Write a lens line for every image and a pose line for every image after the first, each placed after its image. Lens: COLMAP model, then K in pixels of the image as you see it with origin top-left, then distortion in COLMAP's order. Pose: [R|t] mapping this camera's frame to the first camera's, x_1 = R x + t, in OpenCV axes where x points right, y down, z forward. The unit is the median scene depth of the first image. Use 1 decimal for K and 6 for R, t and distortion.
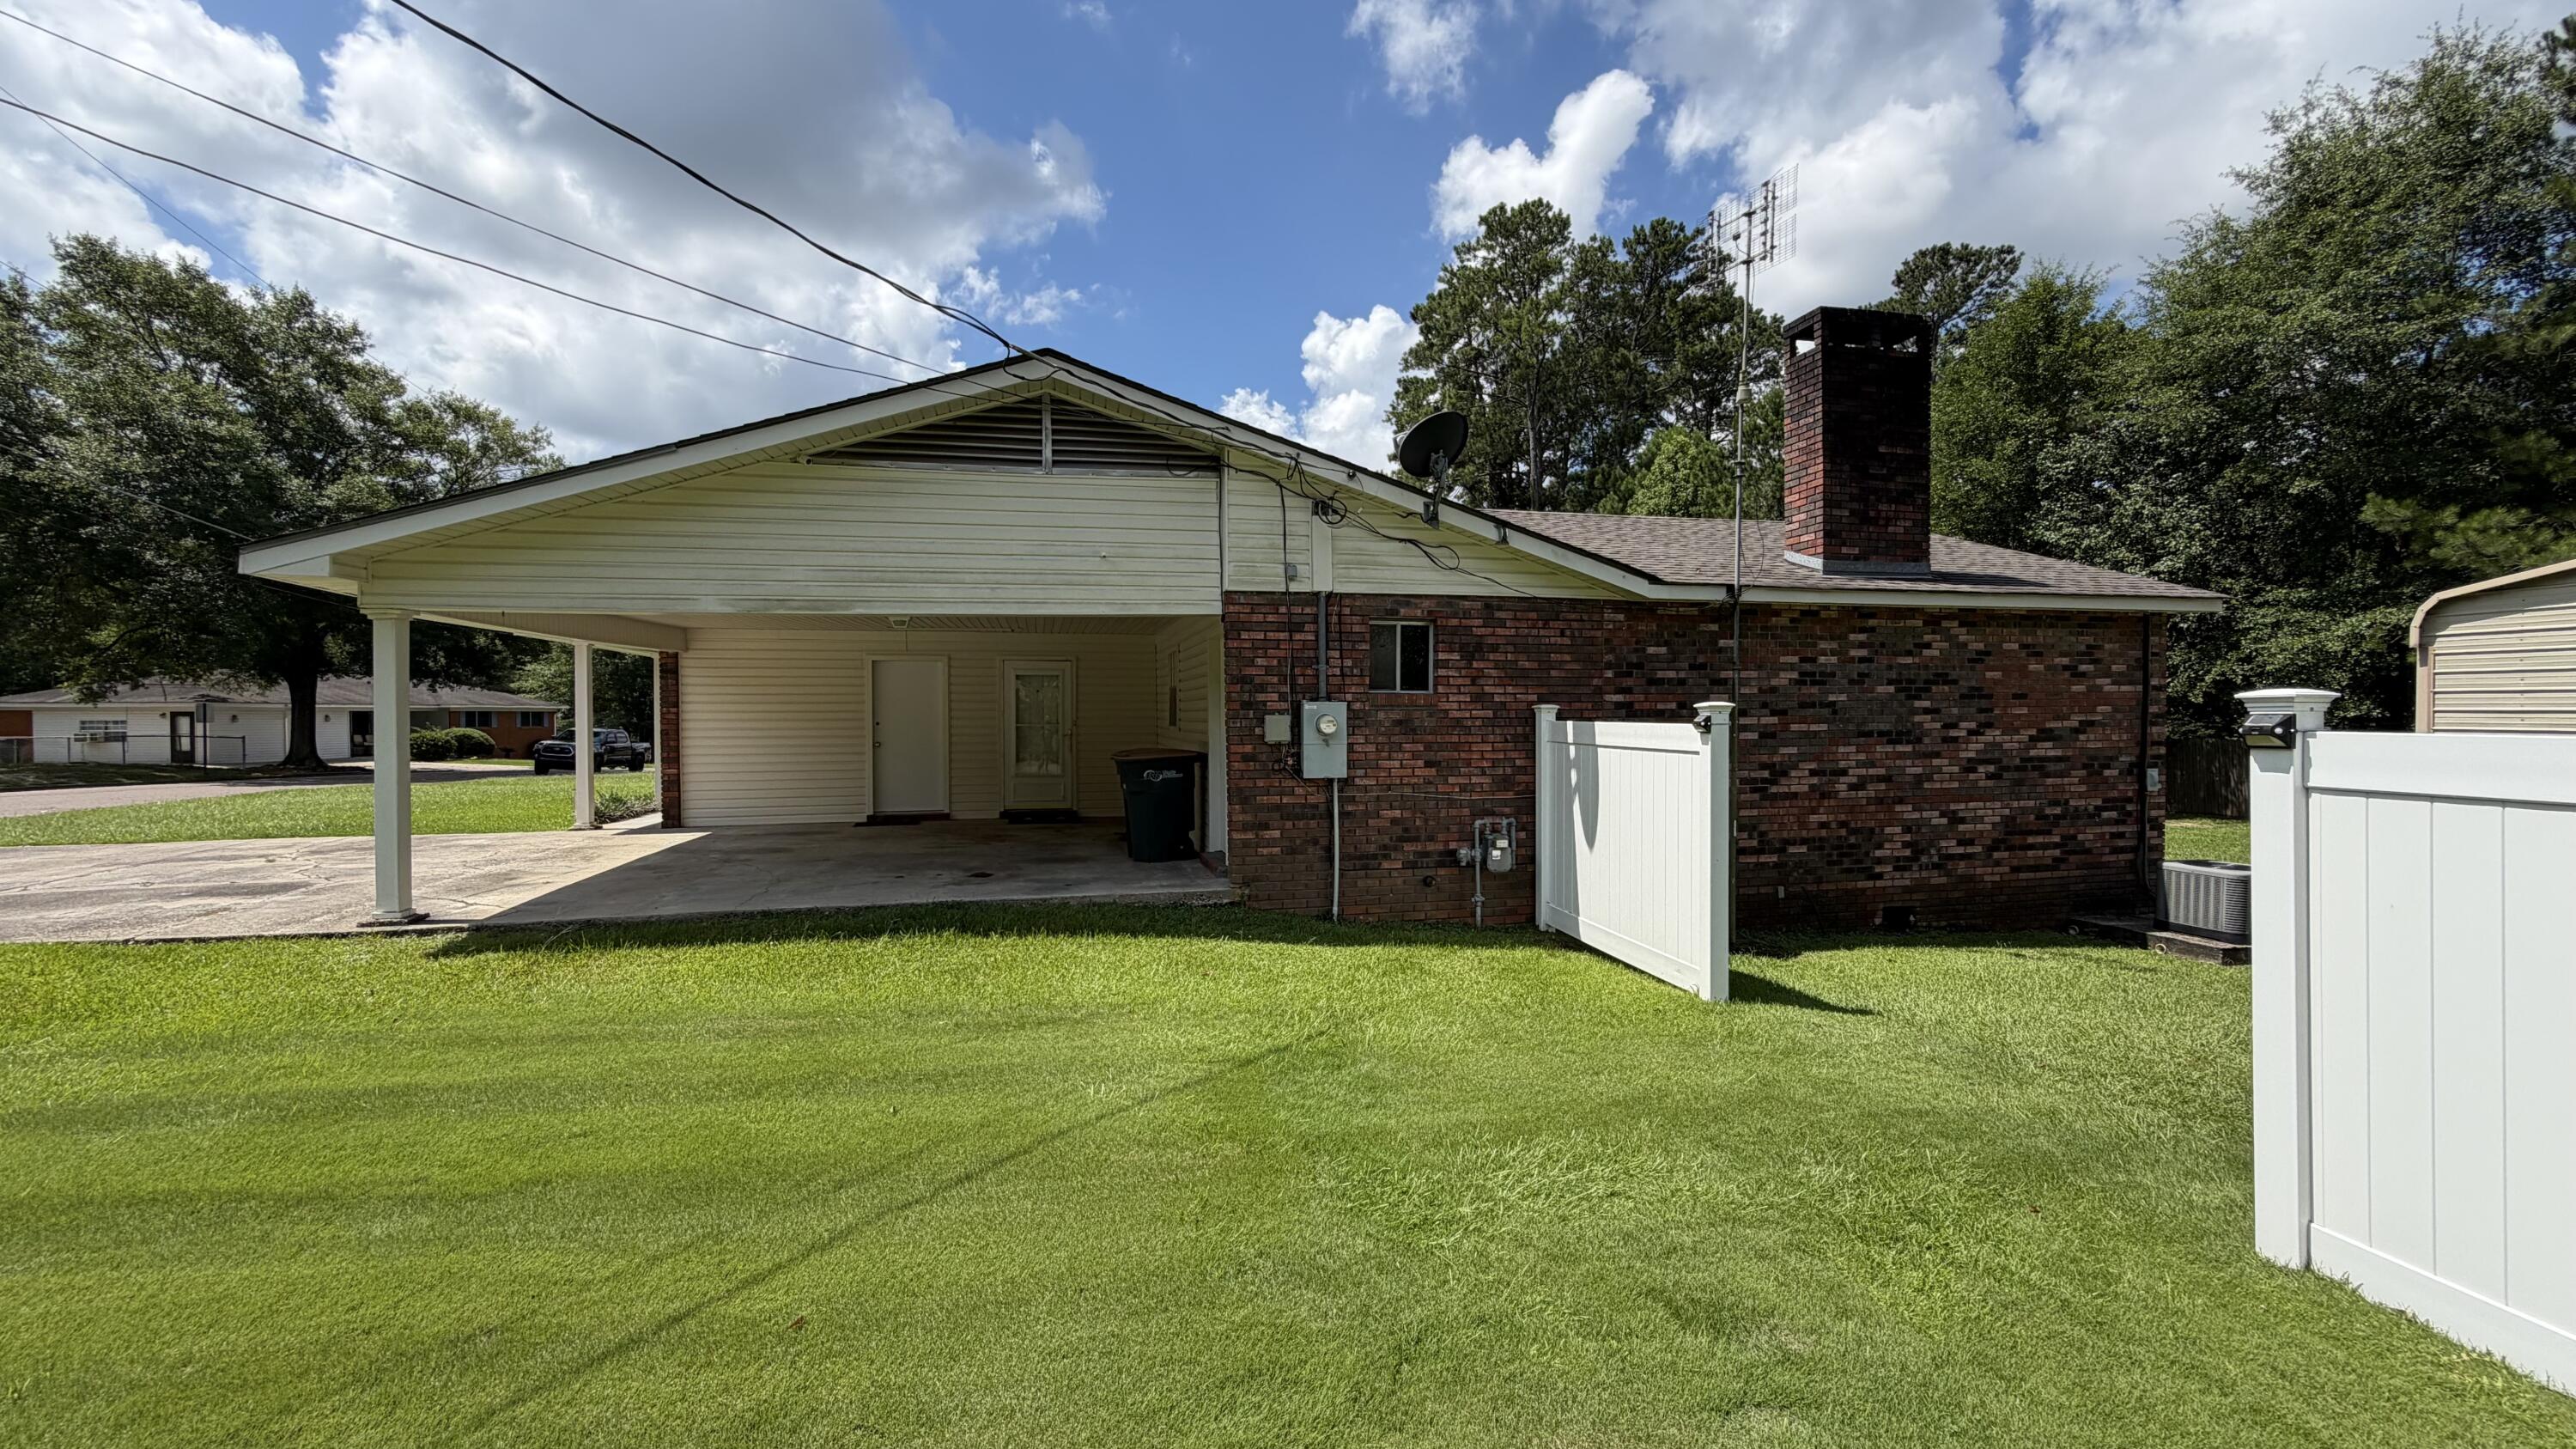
lens RADIAL K [[1031.9, 0, 1276.9], [0, 1031.9, 728.2], [0, 0, 1]] dist [0.000898, 0.000317]
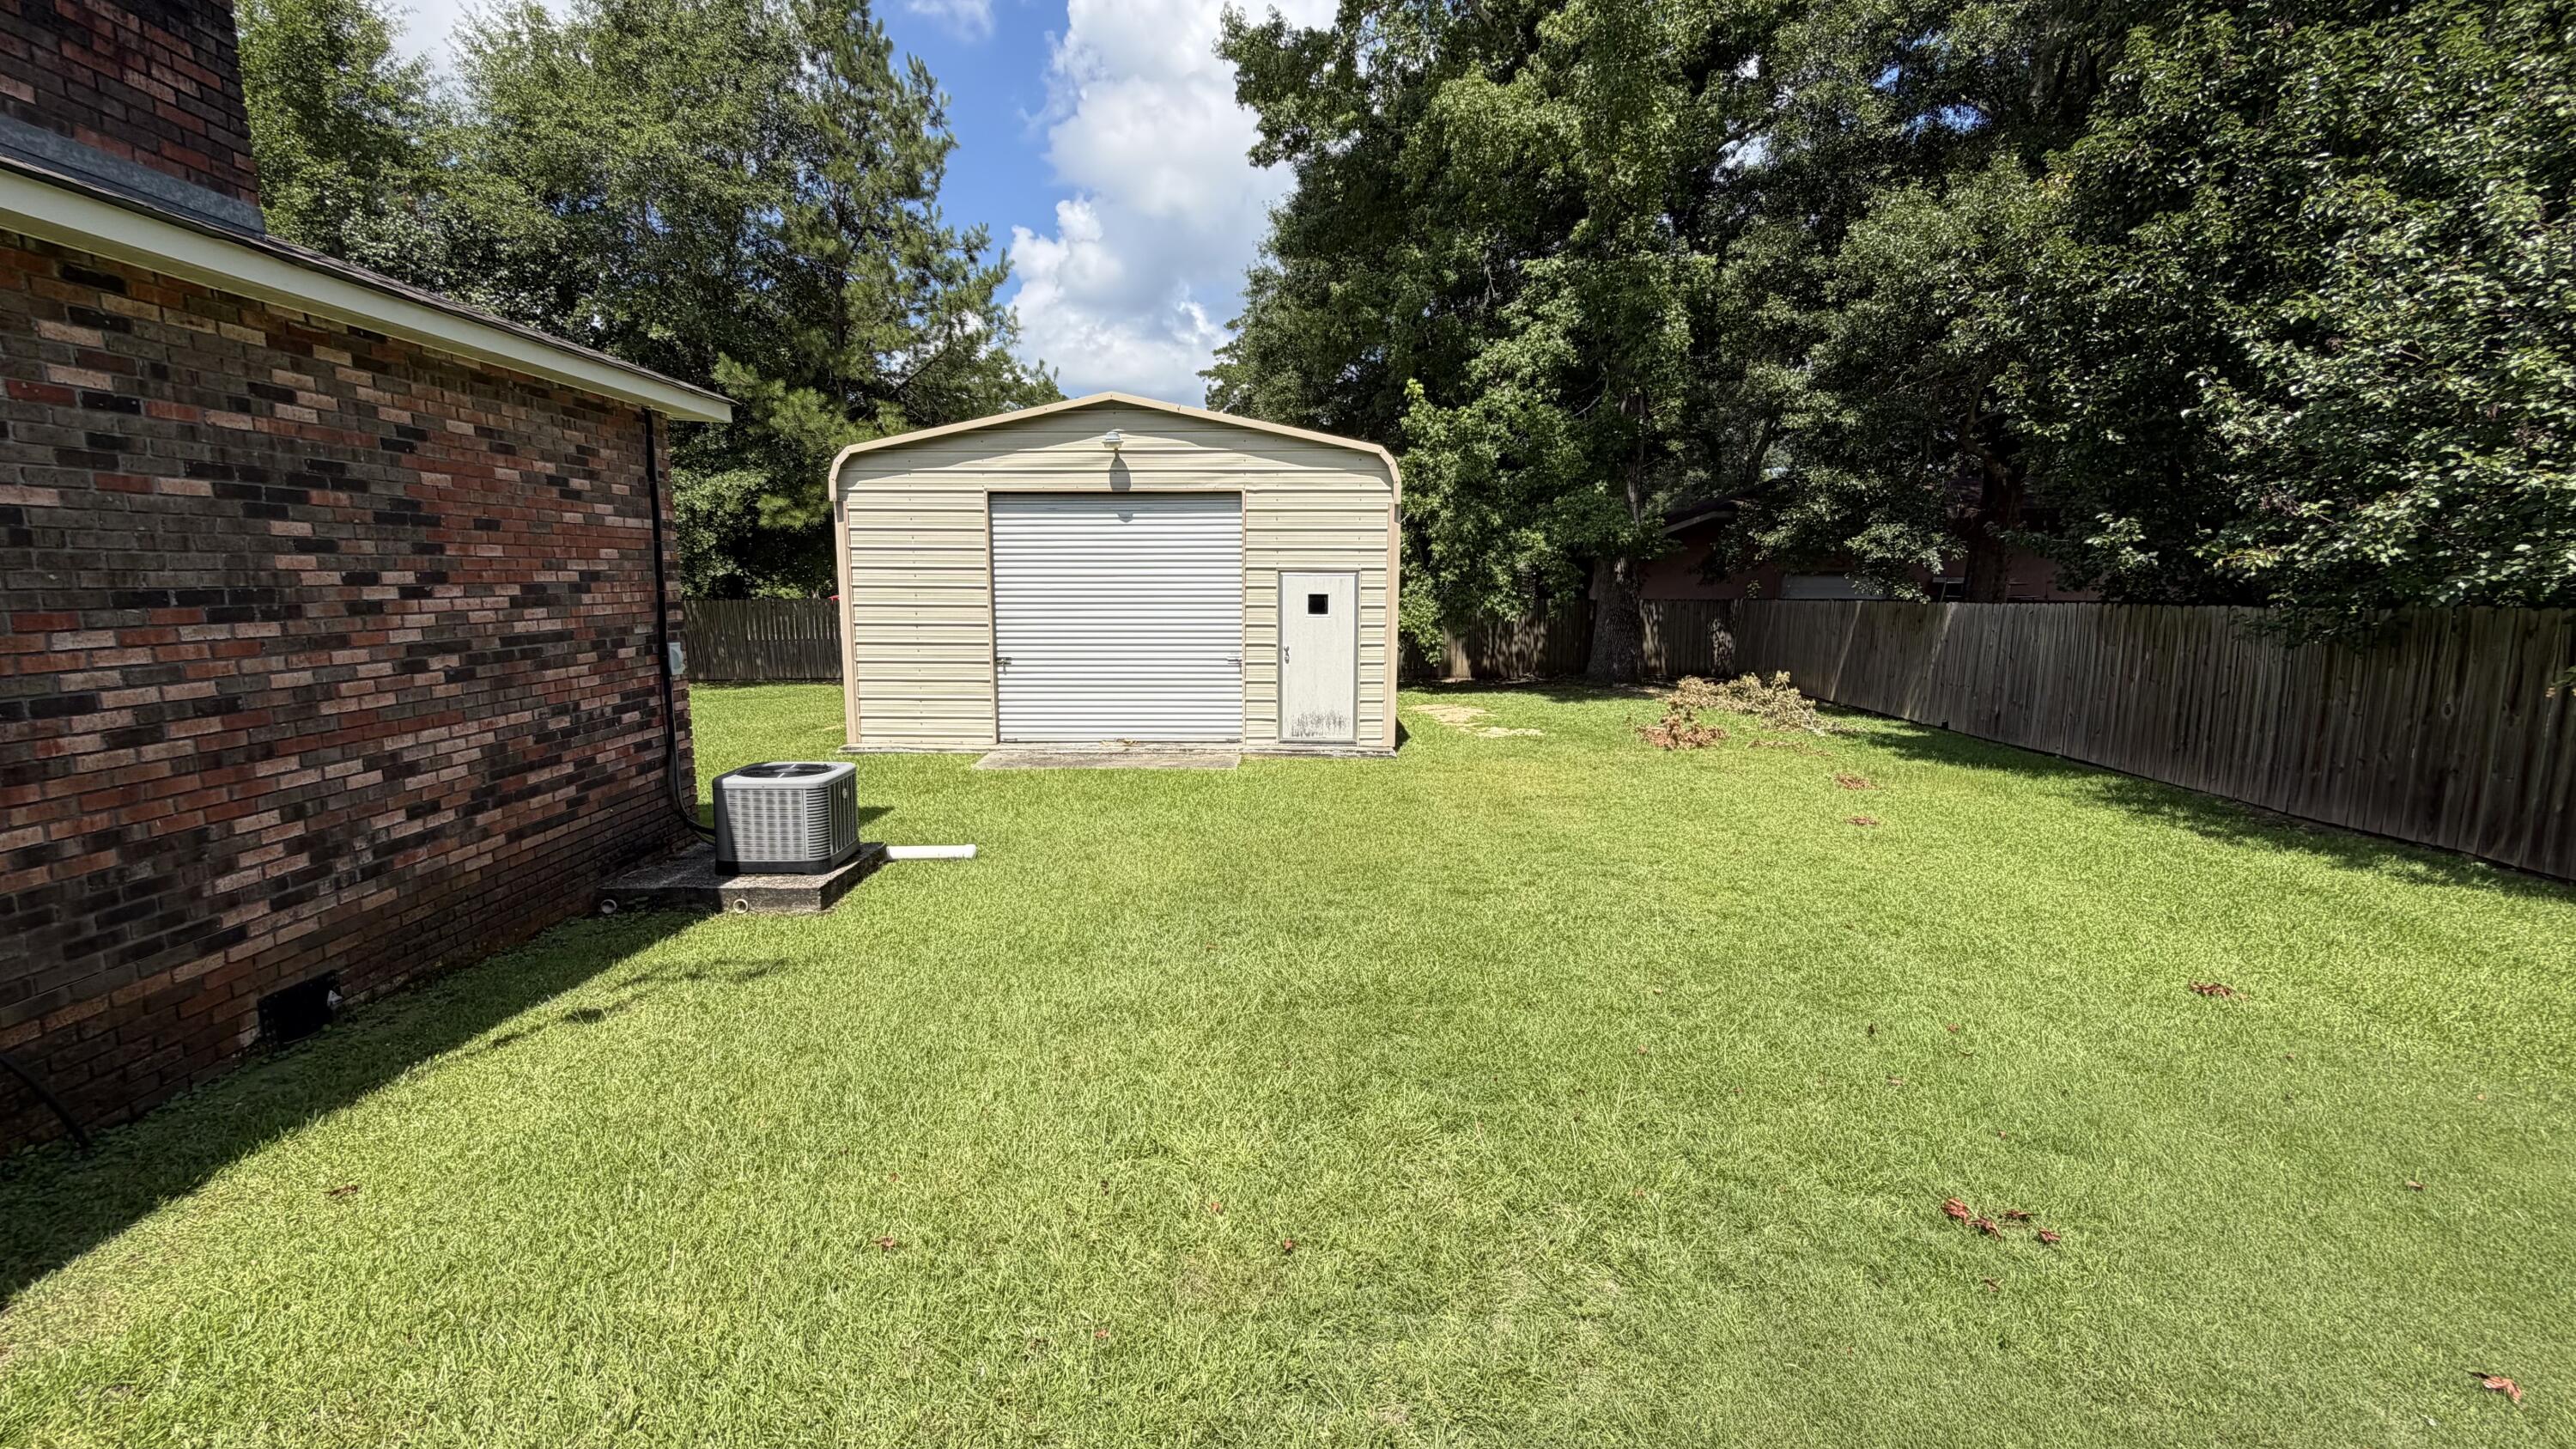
lens RADIAL K [[1020.8, 0, 1282.1], [0, 1020.8, 726.2], [0, 0, 1]] dist [-0.001845, -0.000146]
pose [[0.191302, -0.137374, 0.971870, 0.262478], [0.010084, 0.990380, 0.138005, 0.004419], [-0.981479, -0.016601, 0.190847, 0.484113]]
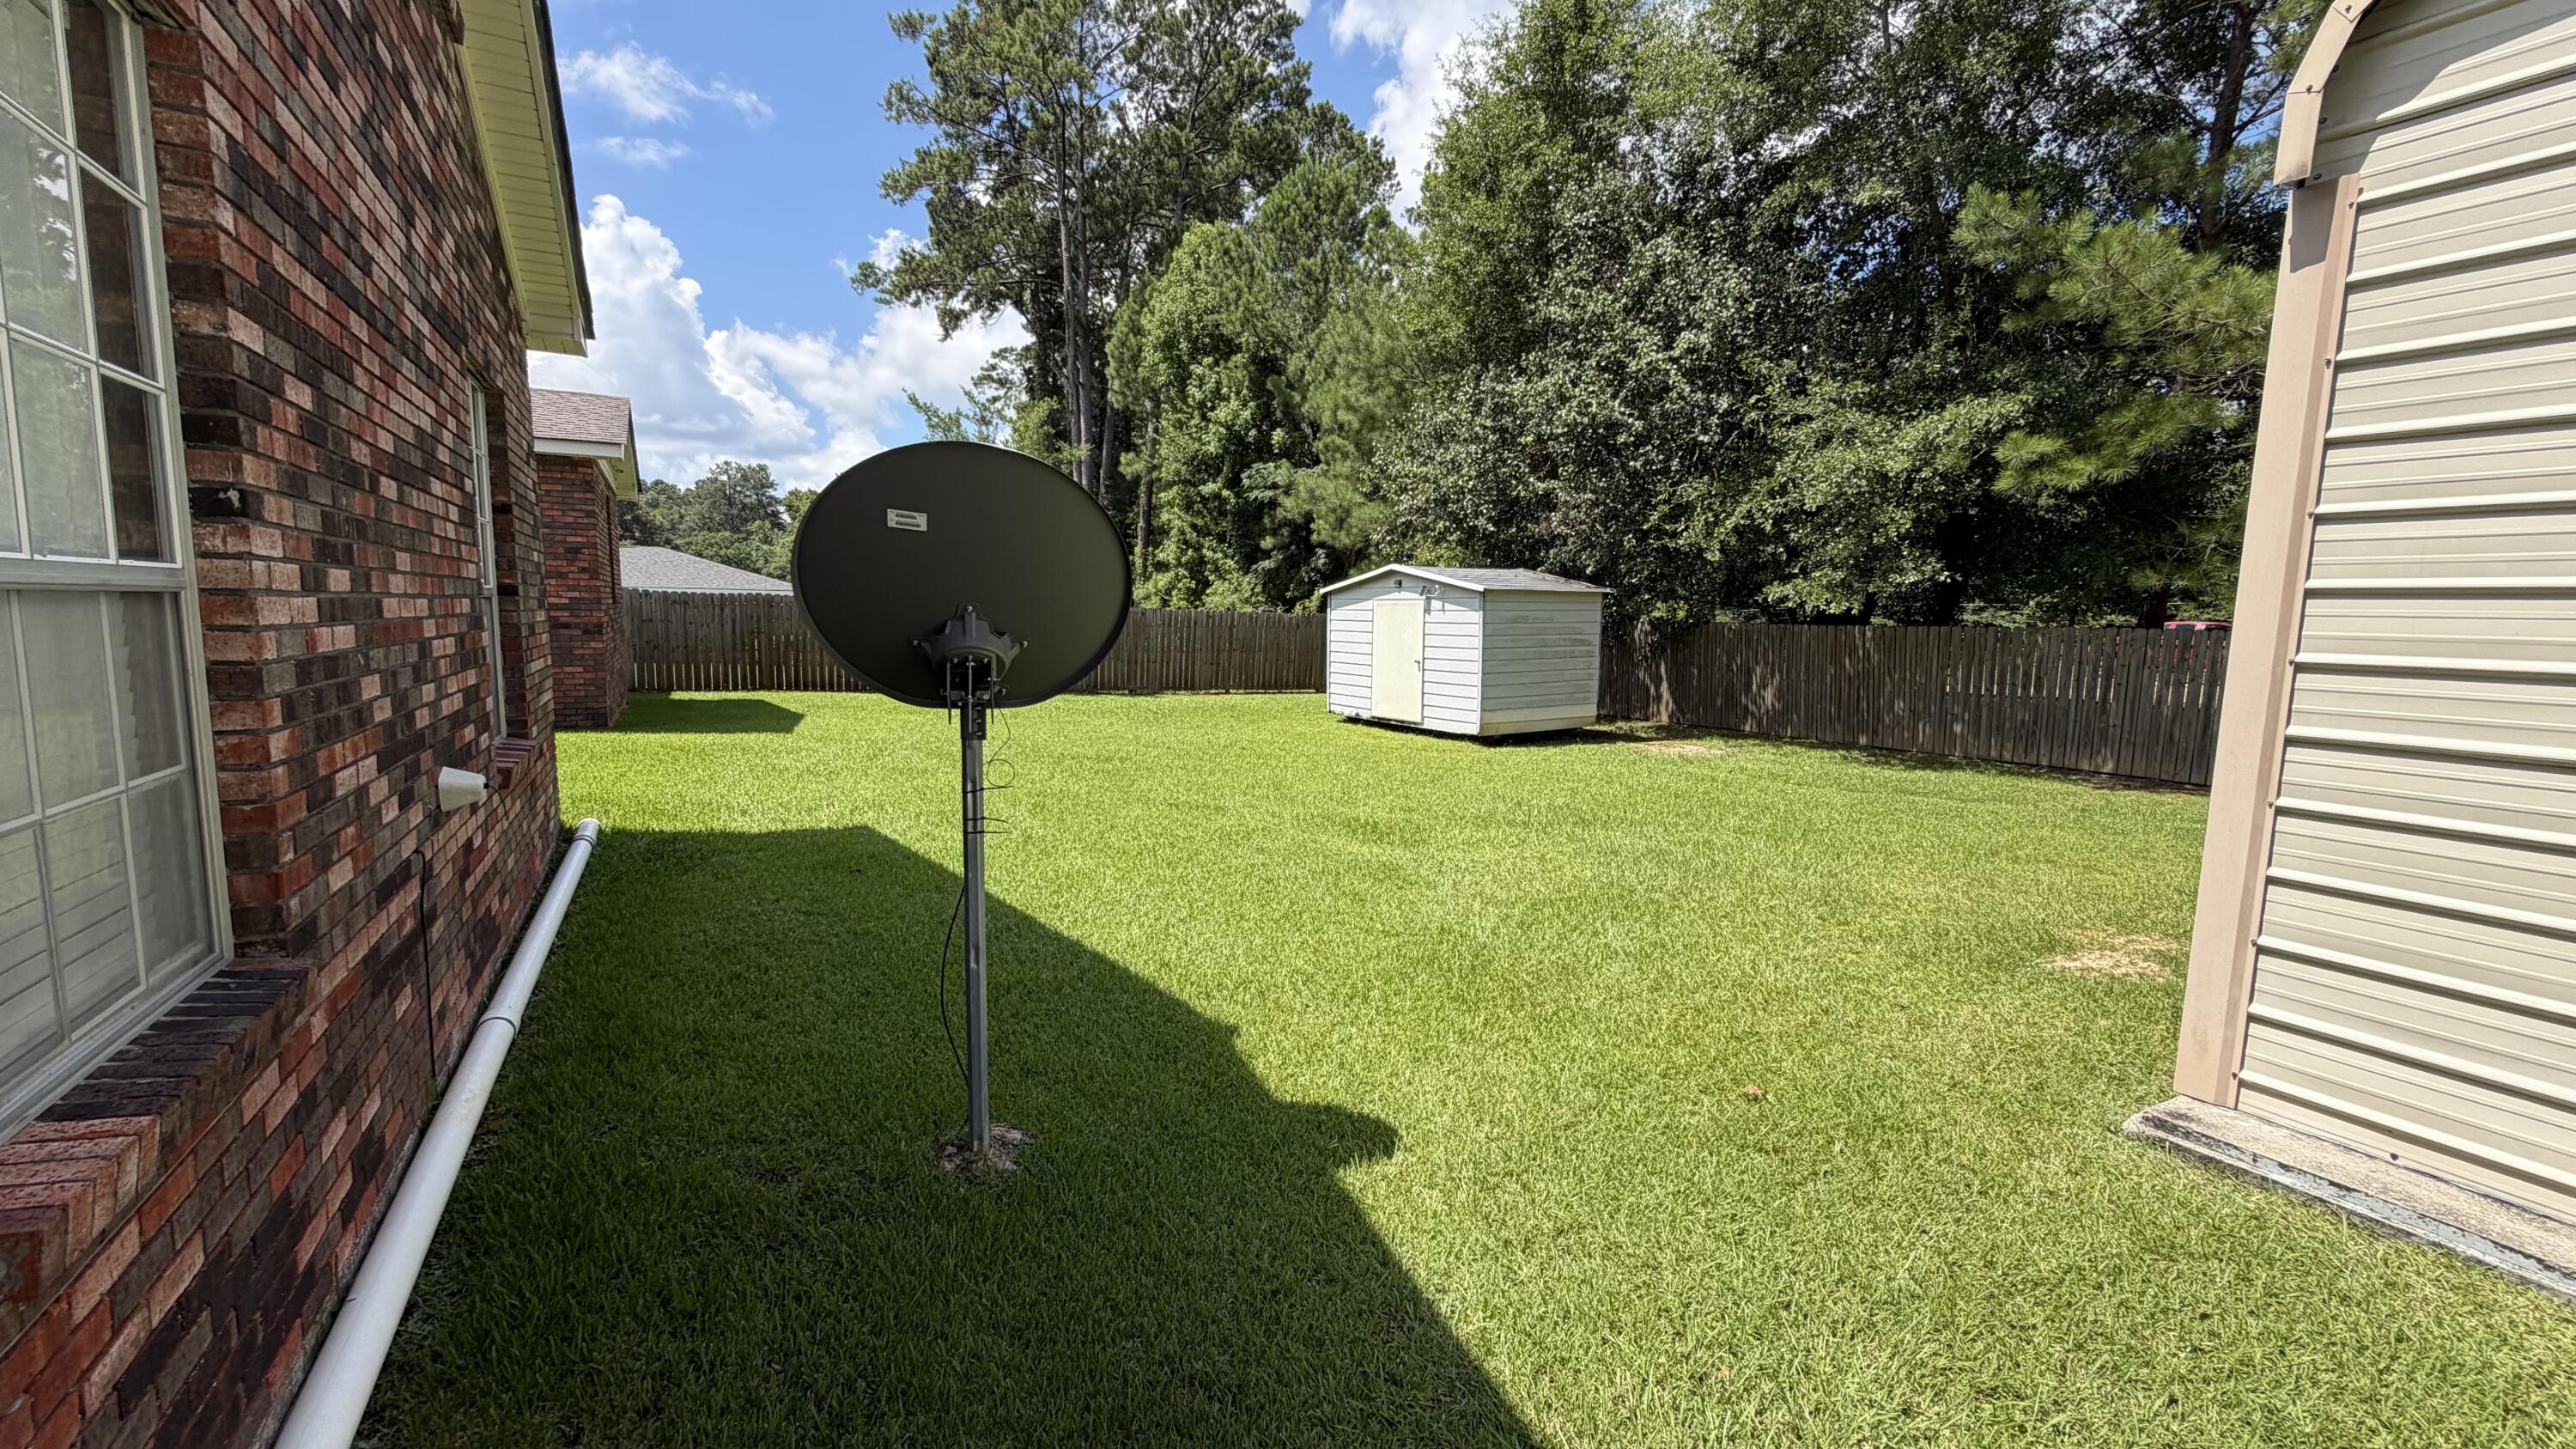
lens RADIAL K [[1000.4, 0, 1288.0], [0, 1000.4, 724.5], [0, 0, 1]] dist [-0.001708, -0.000351]
pose [[0.957113, -0.007181, 0.289626, 0.977639], [-0.022654, 0.994777, 0.099529, 0.042044], [-0.288828, -0.101822, 0.951951, 1.014097]]
